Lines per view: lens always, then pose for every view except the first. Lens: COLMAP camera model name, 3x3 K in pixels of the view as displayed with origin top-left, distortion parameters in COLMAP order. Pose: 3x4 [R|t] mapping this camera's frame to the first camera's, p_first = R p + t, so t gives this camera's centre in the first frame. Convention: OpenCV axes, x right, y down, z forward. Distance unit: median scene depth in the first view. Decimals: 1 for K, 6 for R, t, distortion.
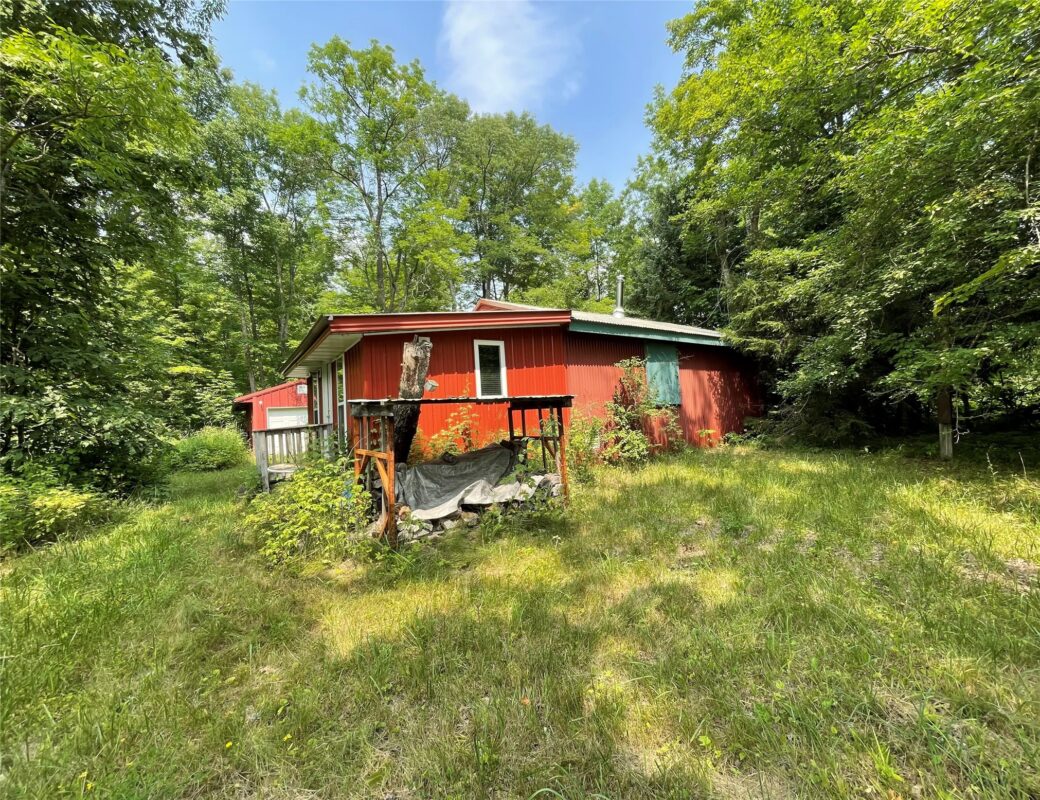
lens RADIAL K [[439.9, 0, 520.0], [0, 439.9, 400.0], [0, 0, 1]] dist [-0.000719, 0.000050]
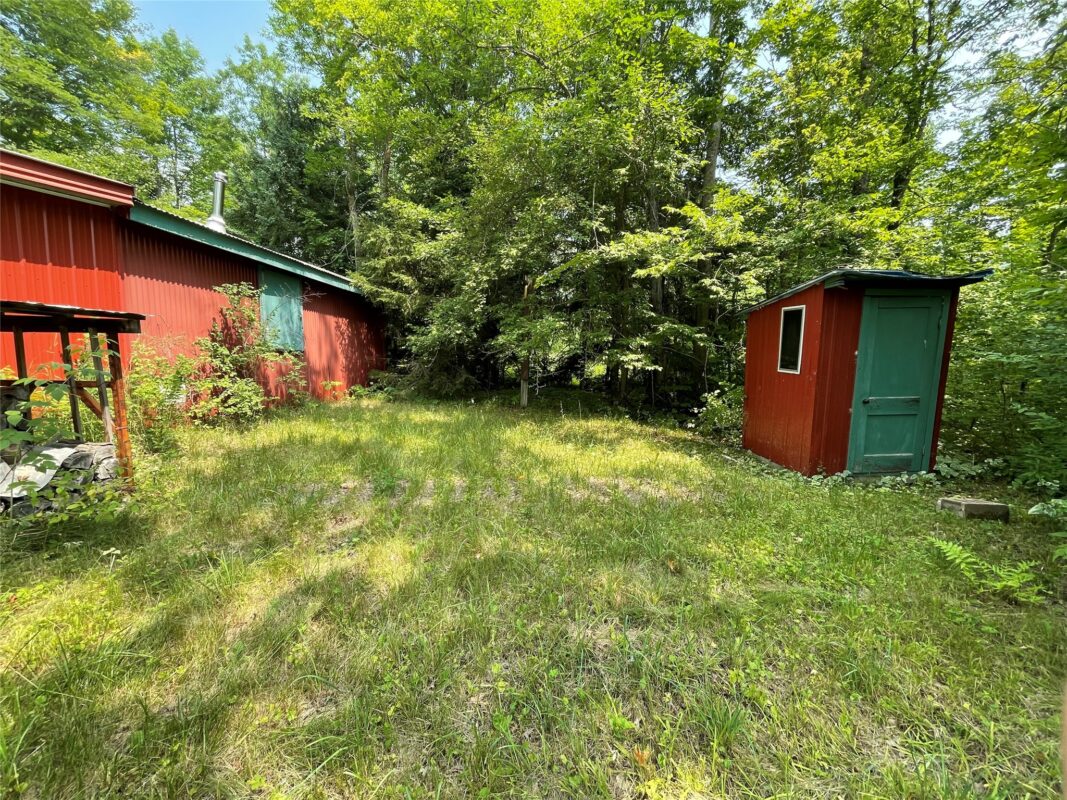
lens RADIAL K [[432.0, 0, 533.5], [0, 432.0, 400.0], [0, 0, 1]] dist [-0.001107, -0.000608]
pose [[0.637080, -0.005211, 0.770780, 0.001045], [-0.069975, 0.995457, 0.064567, 0.022587], [-0.767615, -0.095070, 0.633821, 0.133547]]
